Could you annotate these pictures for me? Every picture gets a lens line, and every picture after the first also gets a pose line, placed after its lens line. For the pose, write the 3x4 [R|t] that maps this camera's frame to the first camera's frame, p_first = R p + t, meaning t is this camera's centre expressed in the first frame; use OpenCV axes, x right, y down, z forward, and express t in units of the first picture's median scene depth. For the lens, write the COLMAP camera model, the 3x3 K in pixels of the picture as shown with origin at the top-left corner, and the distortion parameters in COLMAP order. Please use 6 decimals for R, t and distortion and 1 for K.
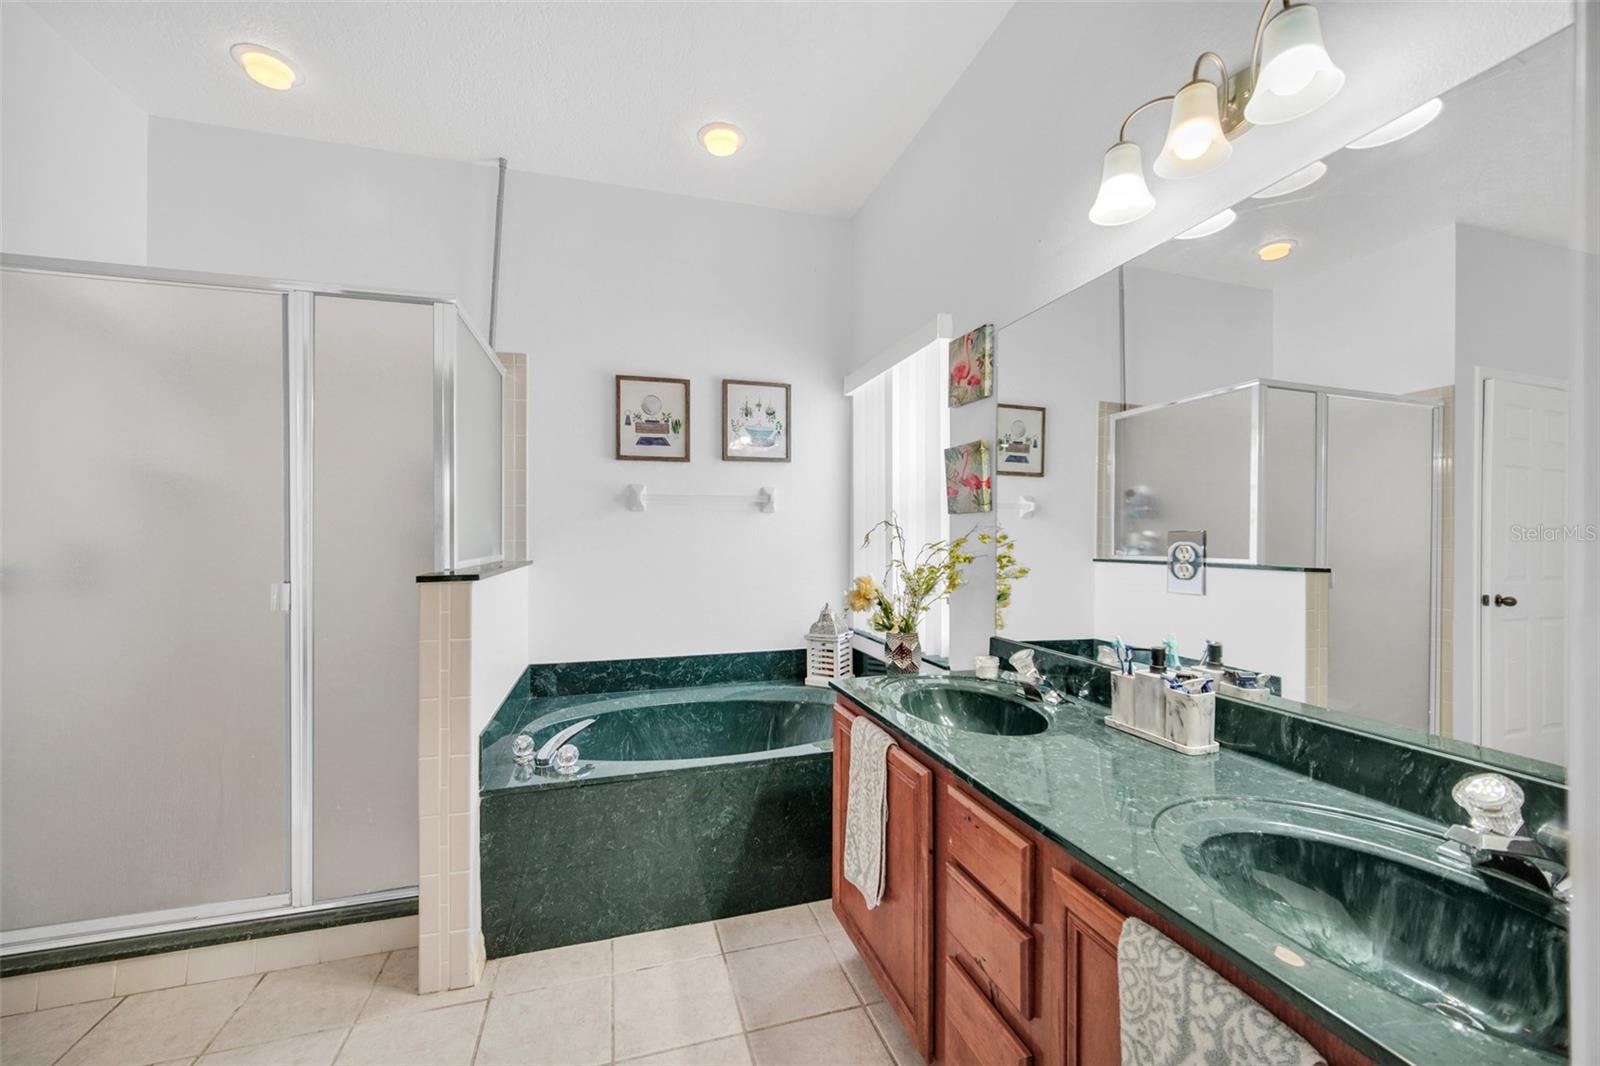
lens RADIAL K [[630.5, 0, 794.0], [0, 630.5, 536.0], [0, 0, 1]] dist [-0.001616, -0.000074]
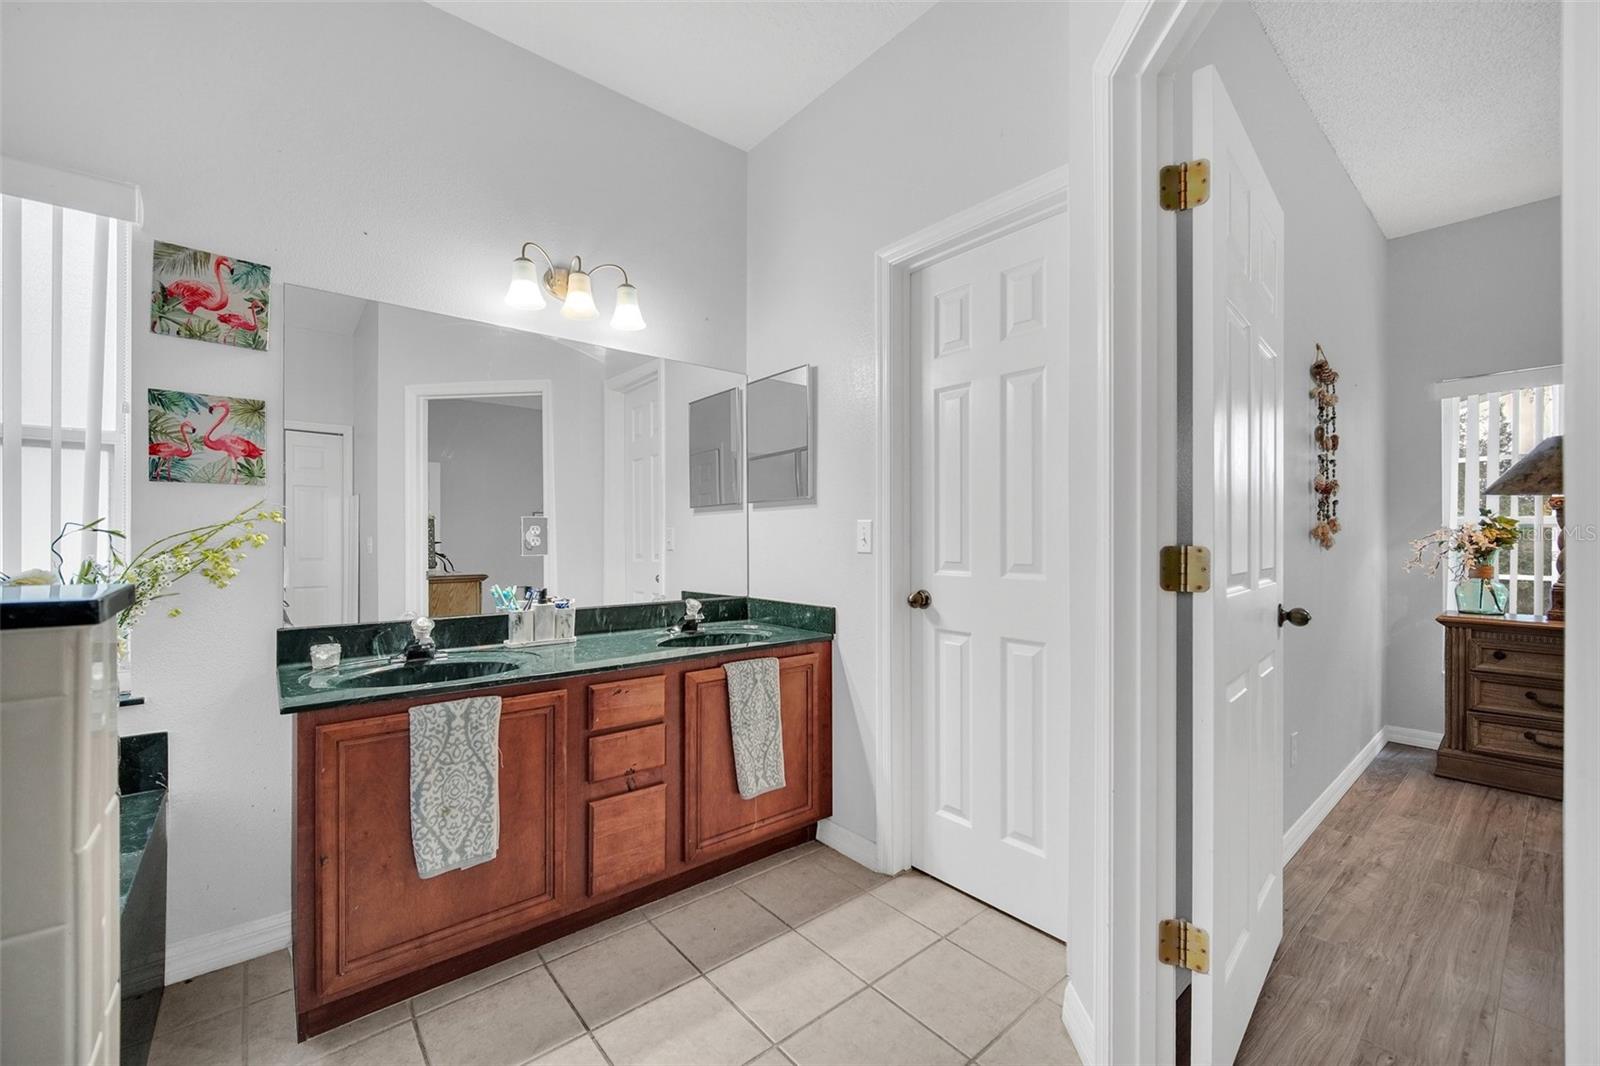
lens RADIAL K [[630.5, 0, 794.0], [0, 630.5, 536.0], [0, 0, 1]] dist [-0.001616, -0.000074]
pose [[-0.389976, 0.003766, 0.920817, -0.724083], [0.003504, 0.999990, -0.002606, 0.032294], [-0.920818, 0.002210, -0.389986, 0.649564]]
